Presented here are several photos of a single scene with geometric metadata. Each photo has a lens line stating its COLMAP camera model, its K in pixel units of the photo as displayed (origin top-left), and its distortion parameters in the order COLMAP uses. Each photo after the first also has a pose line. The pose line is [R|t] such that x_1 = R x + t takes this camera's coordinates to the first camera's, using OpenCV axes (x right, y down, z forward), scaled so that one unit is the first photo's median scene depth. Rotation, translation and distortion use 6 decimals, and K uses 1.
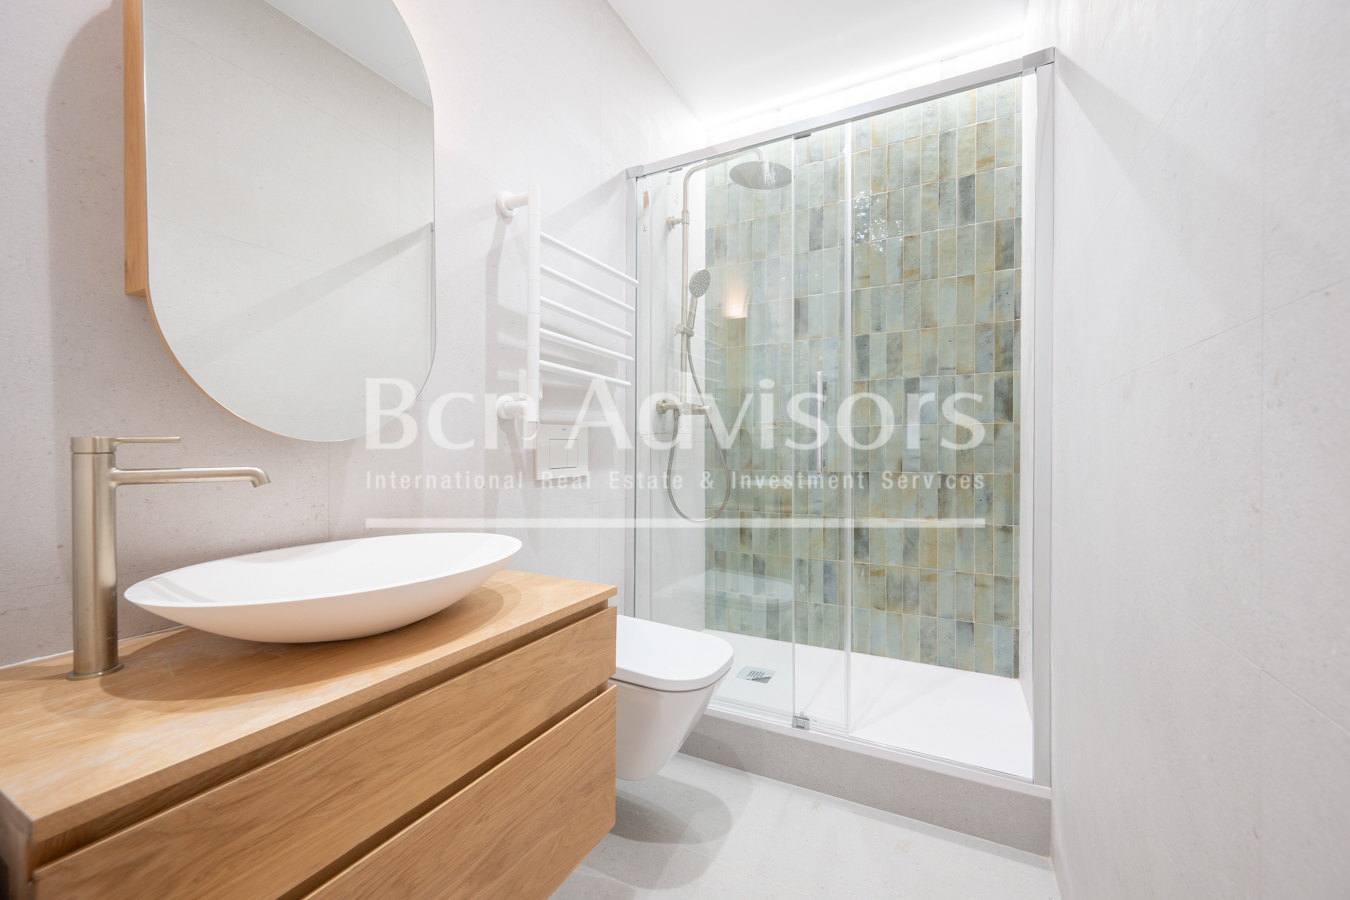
lens RADIAL K [[525.1, 0, 671.8], [0, 525.1, 453.2], [0, 0, 1]] dist [-0.001166, -0.000158]
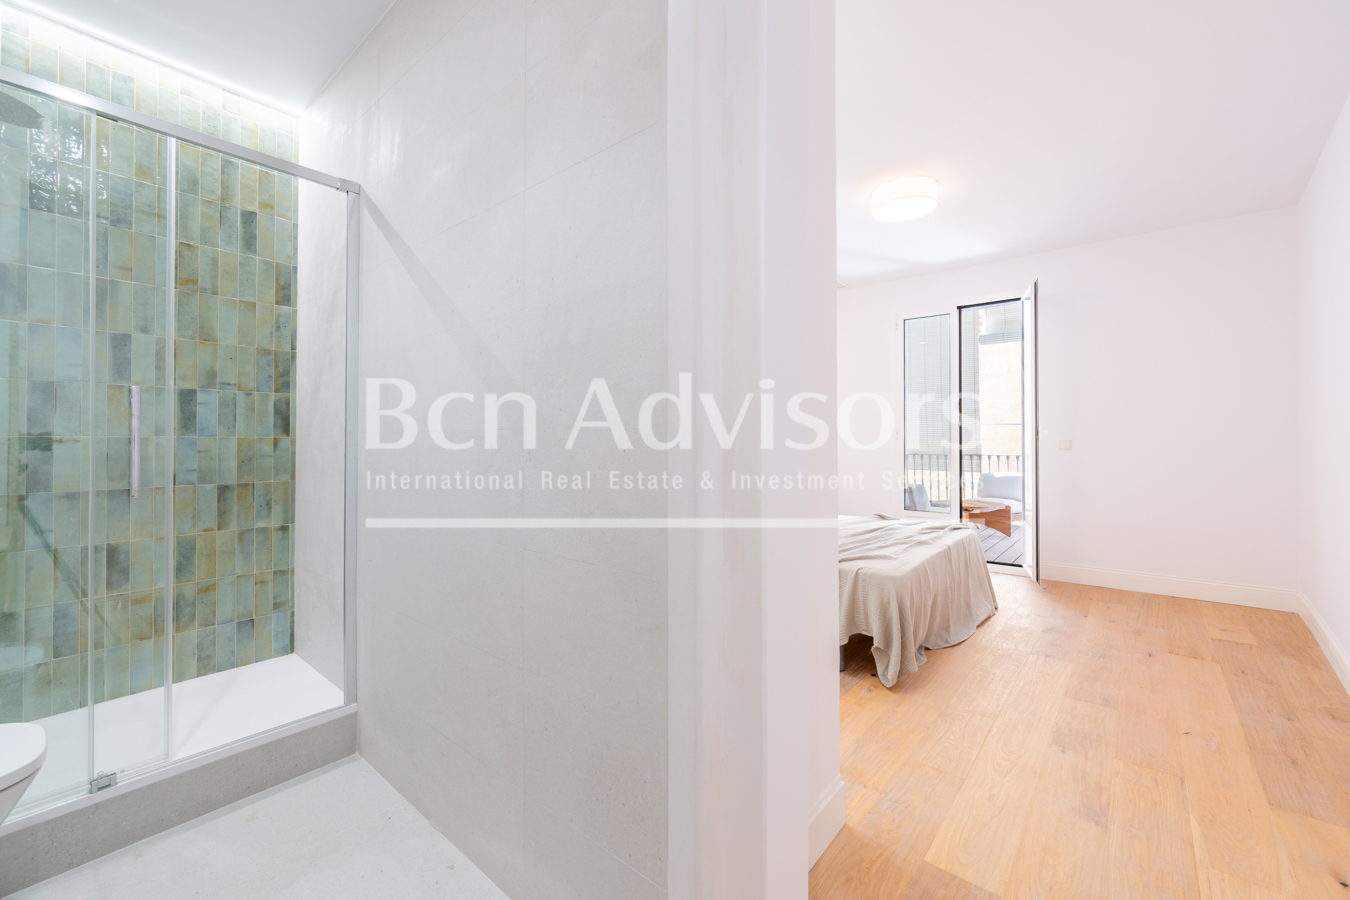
lens RADIAL K [[536.3, 0, 675.0], [0, 536.3, 450.0], [0, 0, 1]] dist [0.001290, 0.000206]
pose [[0.209336, -0.012427, 0.977765, -0.342703], [0.003221, 0.999923, 0.012019, -0.040144], [-0.977838, 0.000633, 0.209360, -0.097746]]
